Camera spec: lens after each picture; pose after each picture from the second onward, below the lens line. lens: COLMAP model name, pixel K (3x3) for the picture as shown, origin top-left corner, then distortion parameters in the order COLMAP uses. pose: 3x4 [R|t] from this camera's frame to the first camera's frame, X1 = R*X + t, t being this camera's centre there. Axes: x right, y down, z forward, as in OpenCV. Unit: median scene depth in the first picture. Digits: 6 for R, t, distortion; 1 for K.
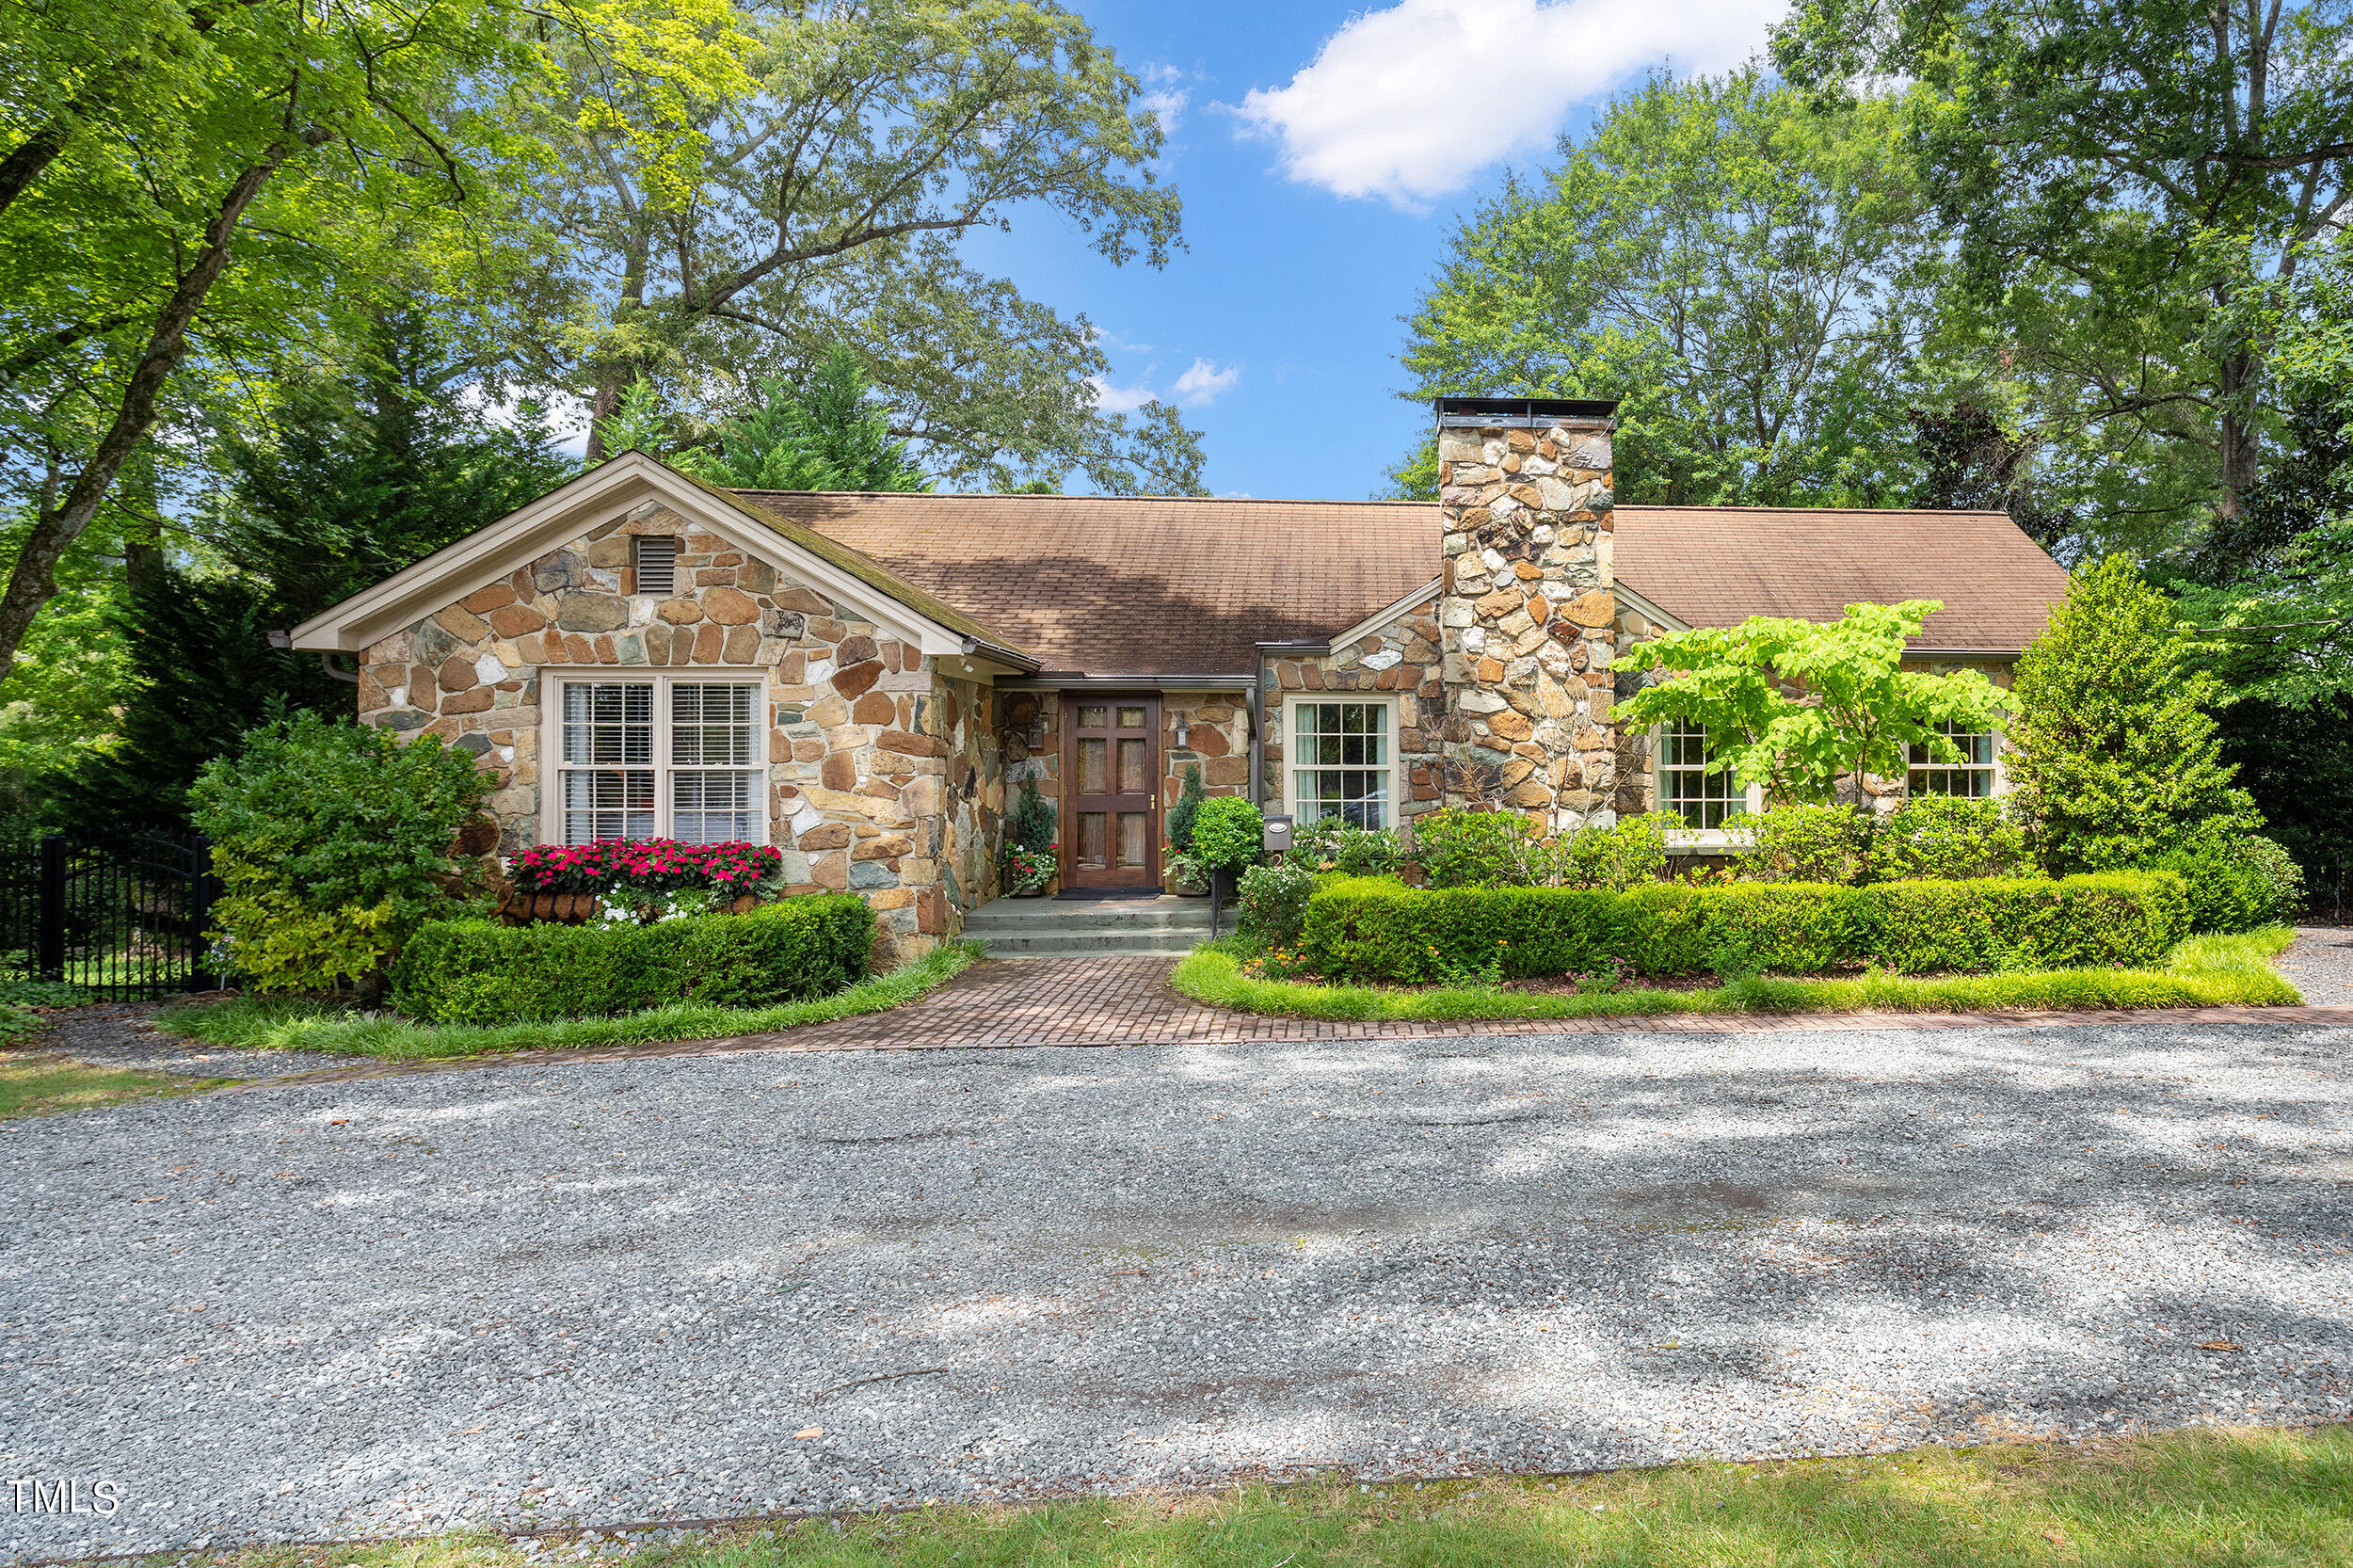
lens RADIAL K [[1498.7, 0, 1177.1], [0, 1498.7, 778.8], [0, 0, 1]] dist [-0.006418, -0.000310]
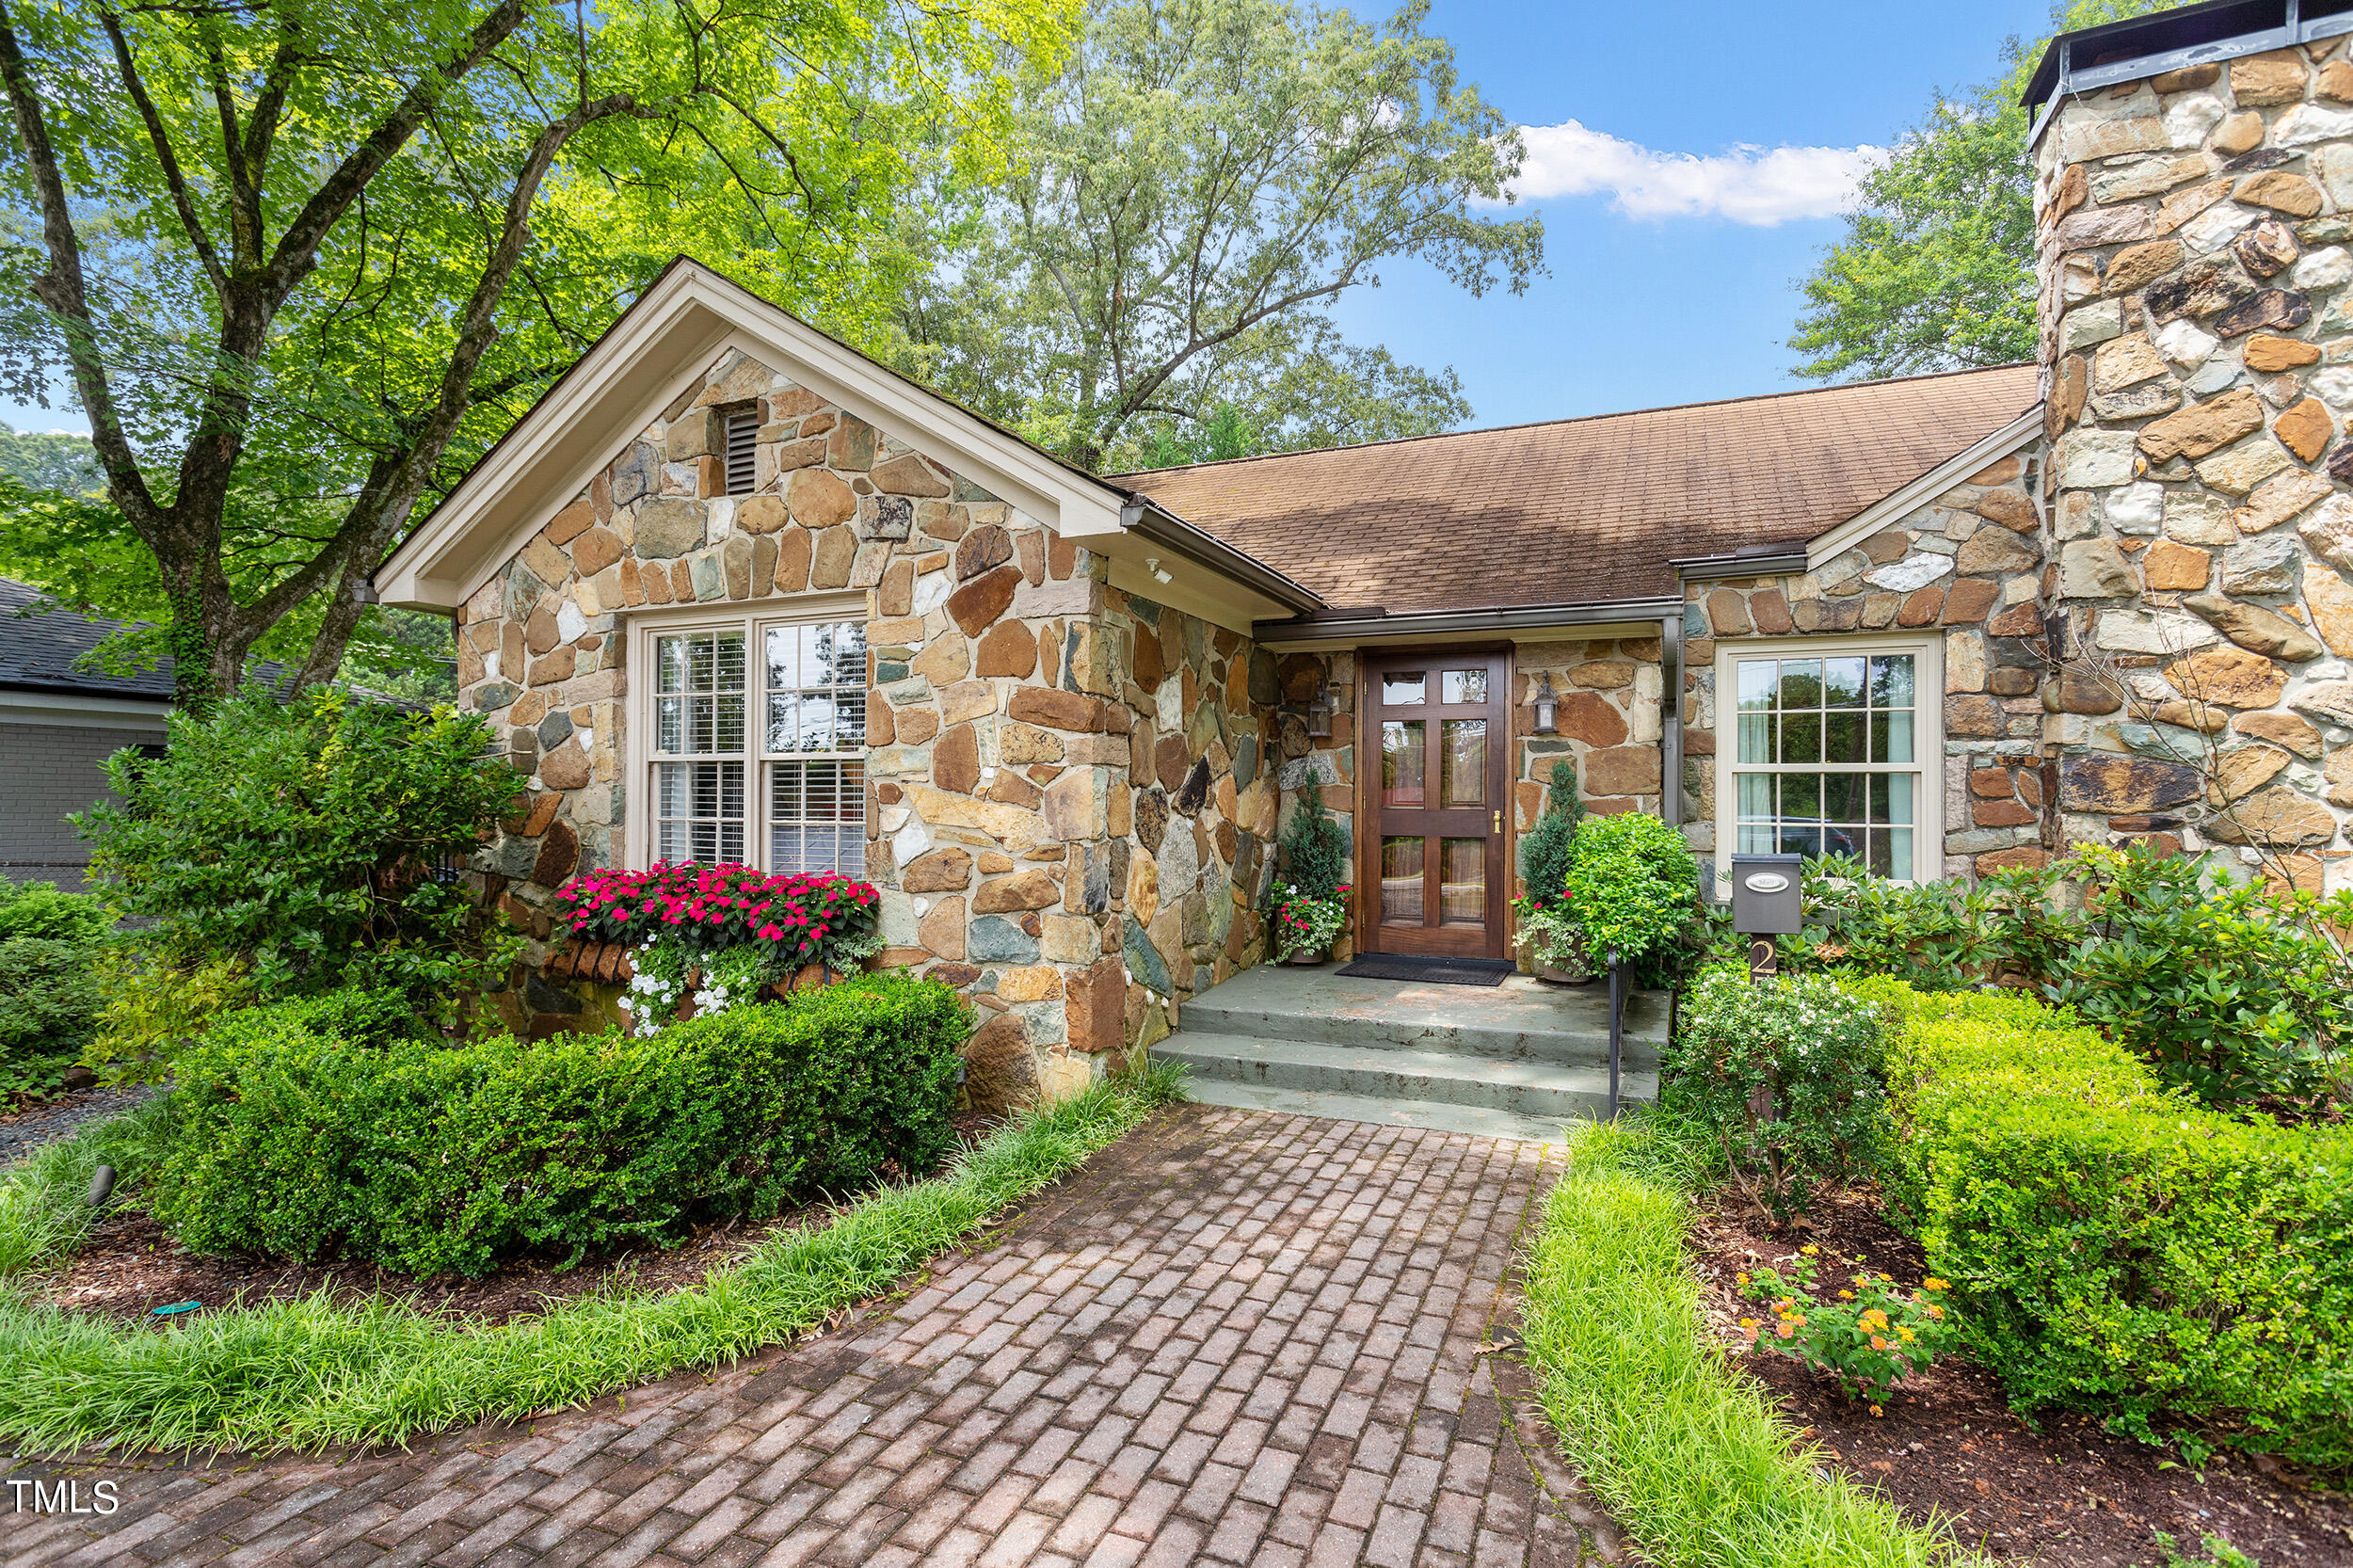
lens RADIAL K [[1141.6, 0, 1360.5], [0, 1141.6, 729.1], [0, 0, 1]] dist [0.005668, 0.000524]
pose [[0.988372, 0.005023, -0.151971, -0.000554], [-0.015328, 0.997654, -0.066718, 0.010267], [0.151279, 0.068272, 0.986131, 0.561113]]
